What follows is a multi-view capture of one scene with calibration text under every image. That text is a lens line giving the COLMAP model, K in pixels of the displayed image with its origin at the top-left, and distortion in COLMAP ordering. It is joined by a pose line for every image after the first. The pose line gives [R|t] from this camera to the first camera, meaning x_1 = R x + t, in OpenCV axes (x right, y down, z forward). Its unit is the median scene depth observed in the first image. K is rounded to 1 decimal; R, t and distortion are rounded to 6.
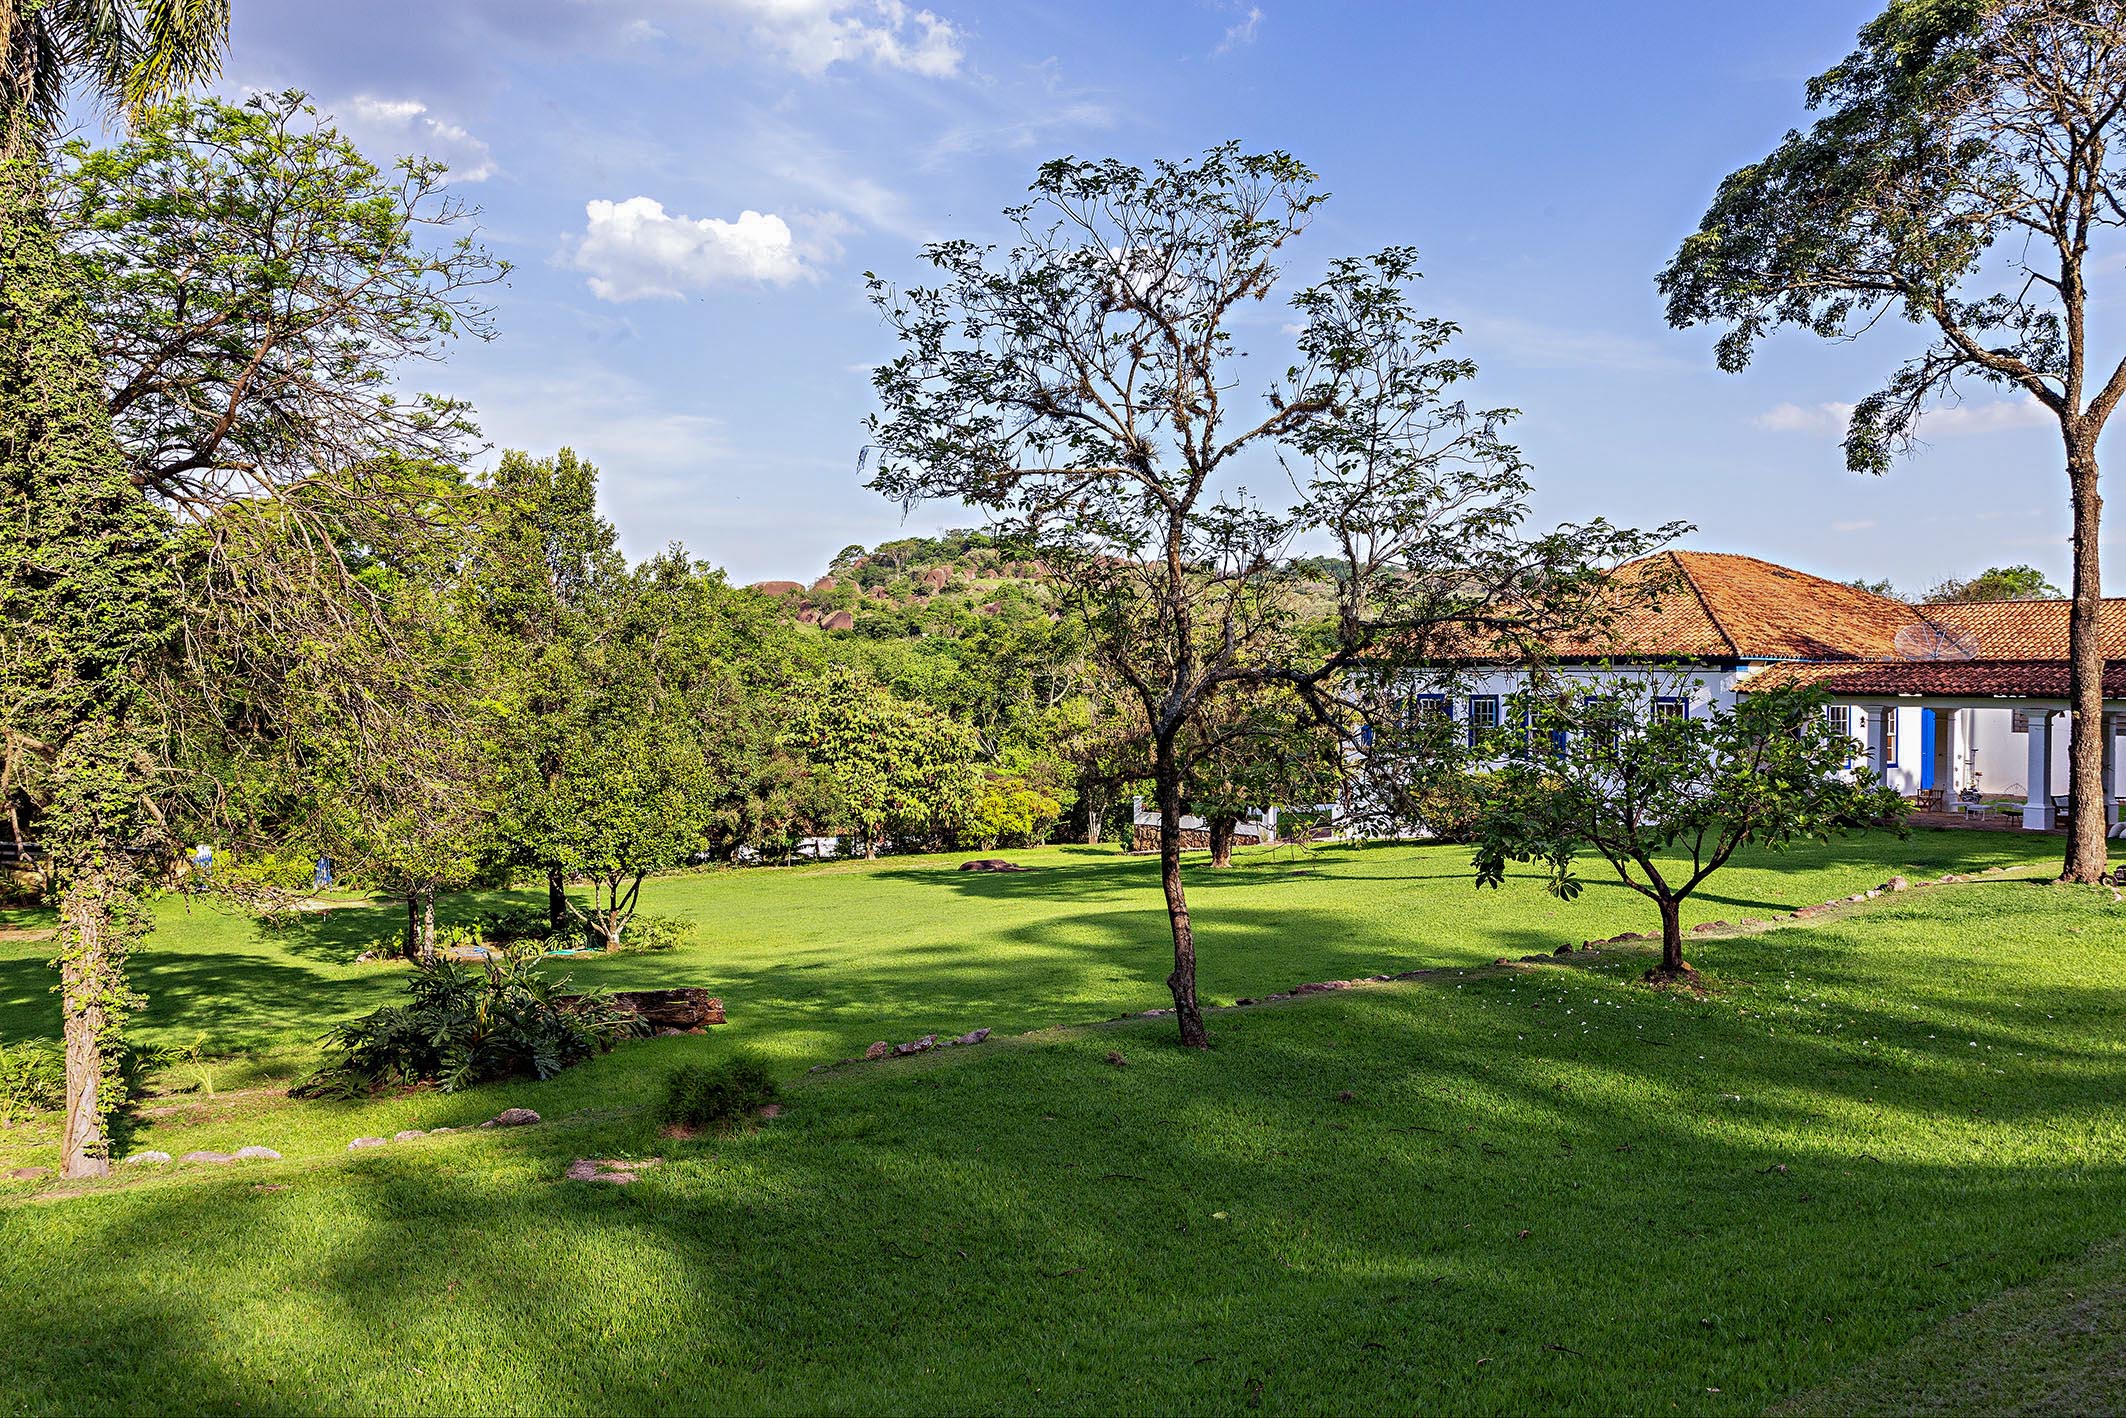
lens RADIAL K [[1651.8, 0, 1060.7], [0, 1651.8, 710.6], [0, 0, 1]] dist [-0.008952, -0.003622]
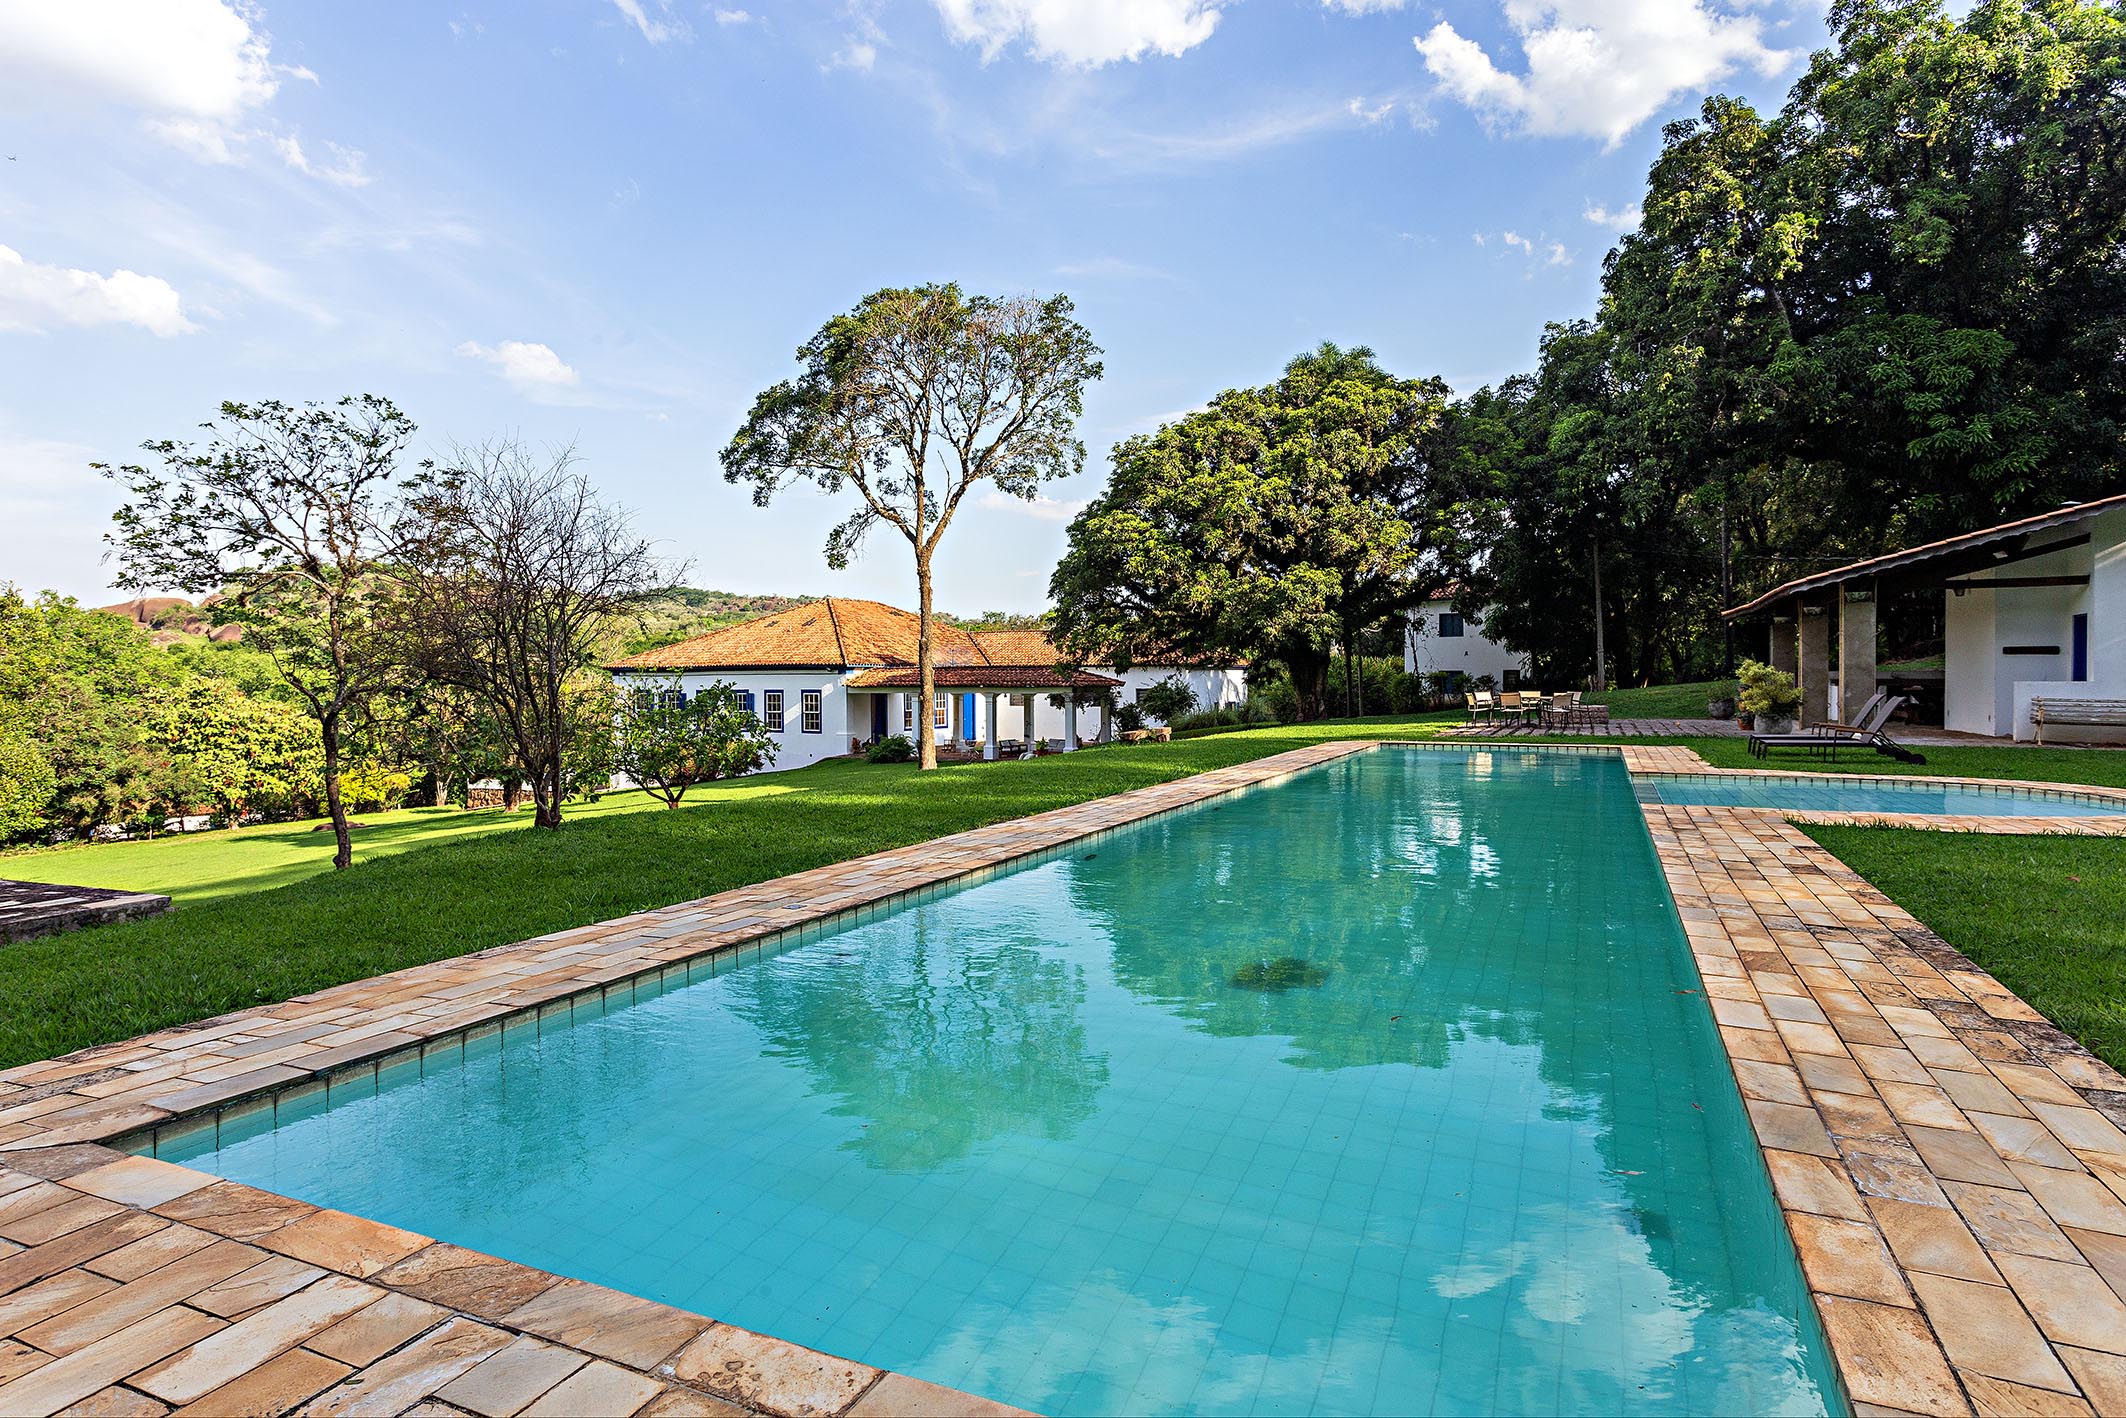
lens RADIAL K [[1173.3, 0, 1067.9], [0, 1173.3, 697.1], [0, 0, 1]] dist [0.004764, -0.001195]
pose [[0.885309, -0.021763, 0.464494, 0.036785], [0.022137, 0.999744, 0.004650, -0.000565], [-0.464476, 0.006166, 0.885564, -0.096661]]
